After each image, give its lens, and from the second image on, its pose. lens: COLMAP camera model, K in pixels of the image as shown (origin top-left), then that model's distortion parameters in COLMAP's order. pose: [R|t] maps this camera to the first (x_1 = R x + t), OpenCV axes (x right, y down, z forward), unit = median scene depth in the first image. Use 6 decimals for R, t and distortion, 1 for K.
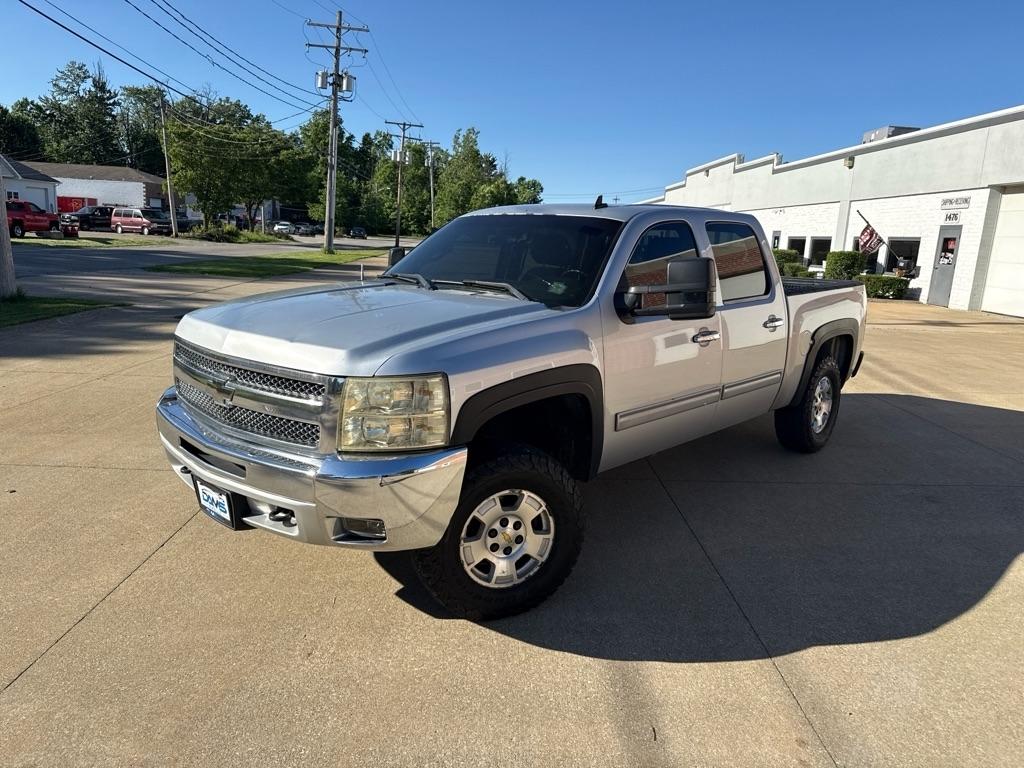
lens RADIAL K [[730.3, 0, 514.6], [0, 730.3, 385.5], [0, 0, 1]] dist [0.014798, -0.024611]
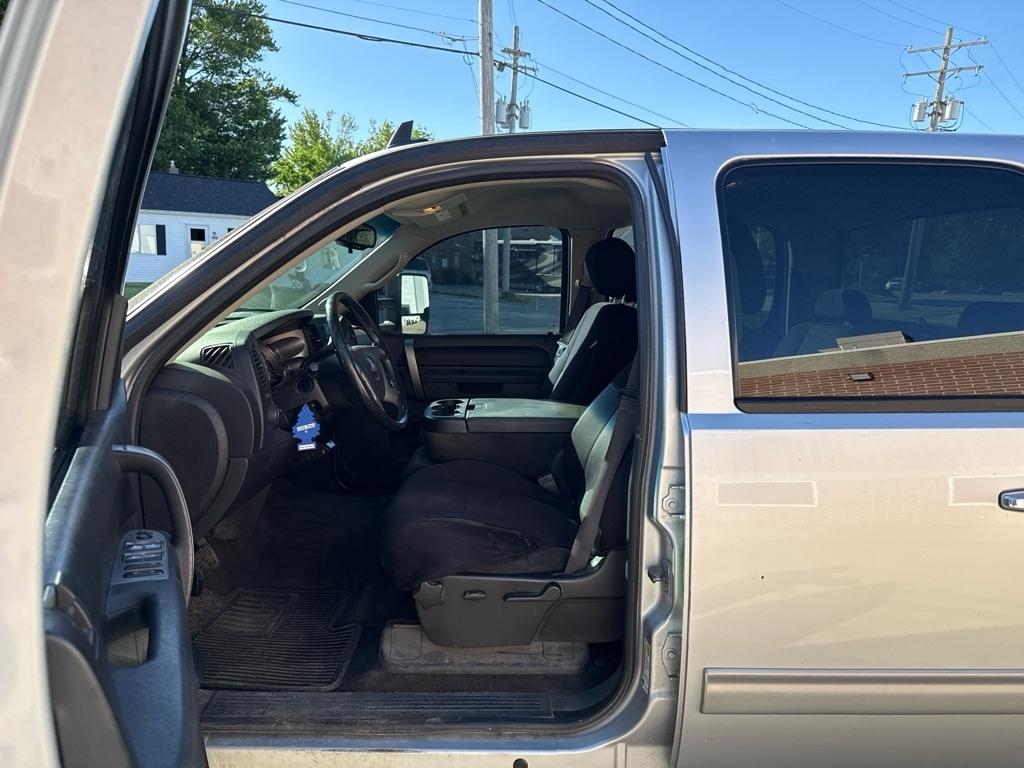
lens RADIAL K [[730.3, 0, 504.0], [0, 730.3, 387.2], [0, 0, 1]] dist [0.014798, -0.024611]
pose [[0.676729, 0.086219, -0.731166, 0.048410], [-0.141412, 0.989850, -0.014161, -0.010488], [0.722523, 0.112979, 0.682053, 0.070070]]
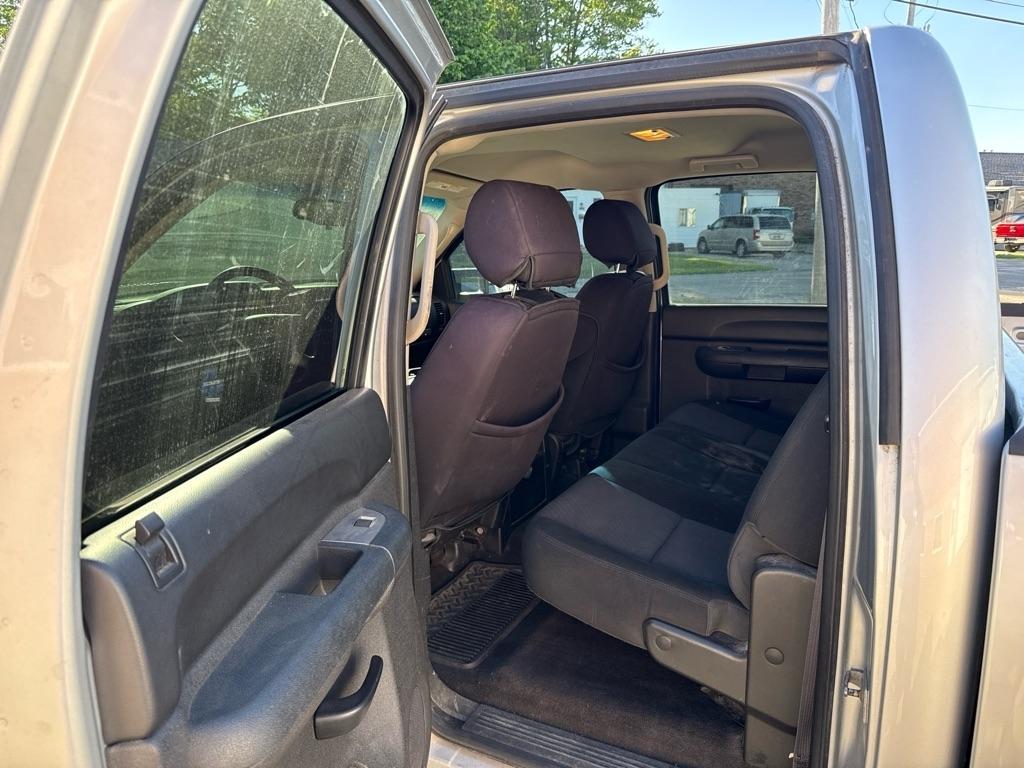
lens RADIAL K [[730.3, 0, 510.1], [0, 730.3, 381.4], [0, 0, 1]] dist [0.014798, -0.024611]
pose [[0.232746, 0.142554, -0.962033, 0.056649], [-0.168145, 0.980201, 0.104566, -0.014715], [0.957892, 0.137424, 0.252107, 0.095906]]
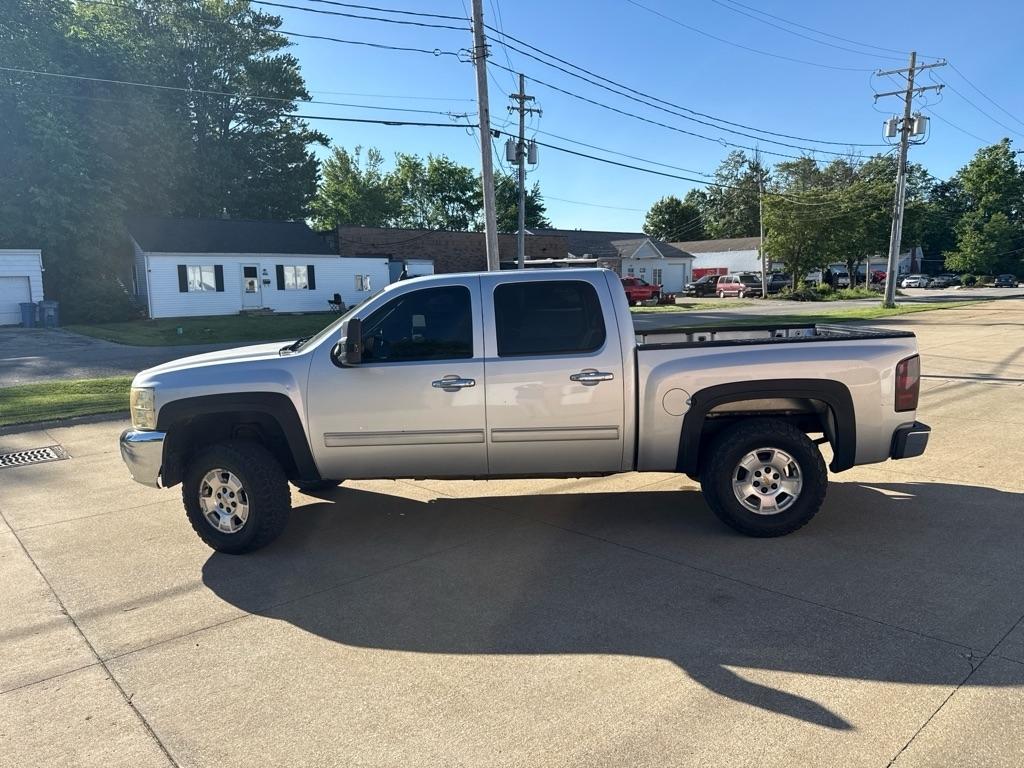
lens RADIAL K [[730.3, 0, 503.7], [0, 730.3, 385.9], [0, 0, 1]] dist [0.014798, -0.024611]
pose [[0.643336, 0.041958, -0.764433, 0.115260], [-0.101147, 0.994403, -0.030543, -0.003839], [0.758873, 0.096969, 0.643979, 0.029935]]
